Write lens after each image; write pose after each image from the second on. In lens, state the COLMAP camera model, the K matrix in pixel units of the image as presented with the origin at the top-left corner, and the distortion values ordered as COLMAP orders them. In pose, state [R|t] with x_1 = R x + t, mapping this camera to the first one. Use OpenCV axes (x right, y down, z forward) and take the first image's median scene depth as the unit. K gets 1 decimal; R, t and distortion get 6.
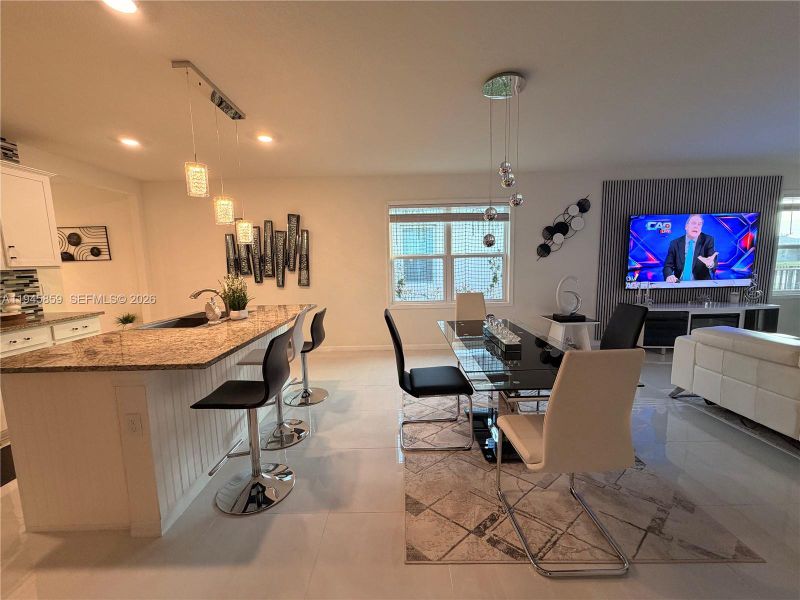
lens RADIAL K [[317.9, 0, 396.6], [0, 317.9, 300.2], [0, 0, 1]] dist [0.000679, -0.000214]
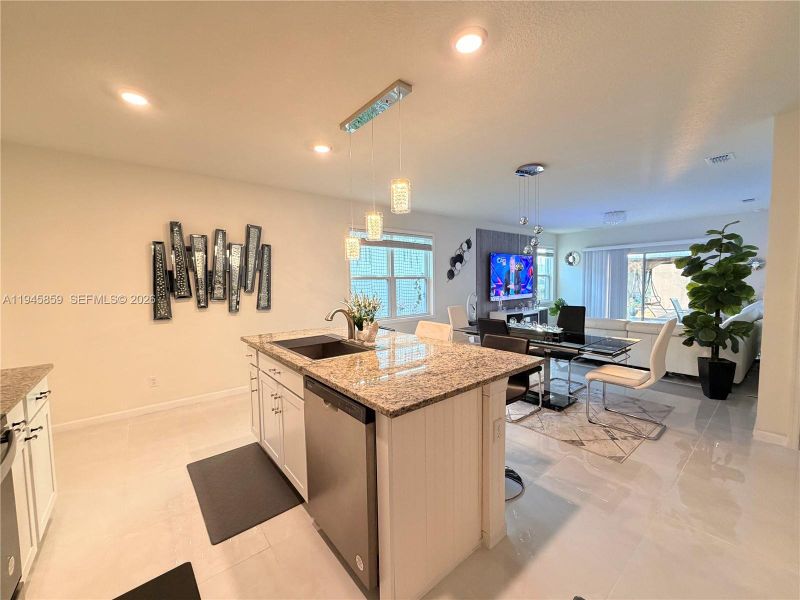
lens RADIAL K [[319.7, 0, 397.2], [0, 319.7, 302.2], [0, 0, 1]] dist [0.001733, -0.000079]
pose [[0.773769, -0.032148, 0.632652, -0.813701], [0.074259, 0.996429, -0.040189, -0.005967], [-0.629100, 0.078077, 0.773393, 0.167653]]
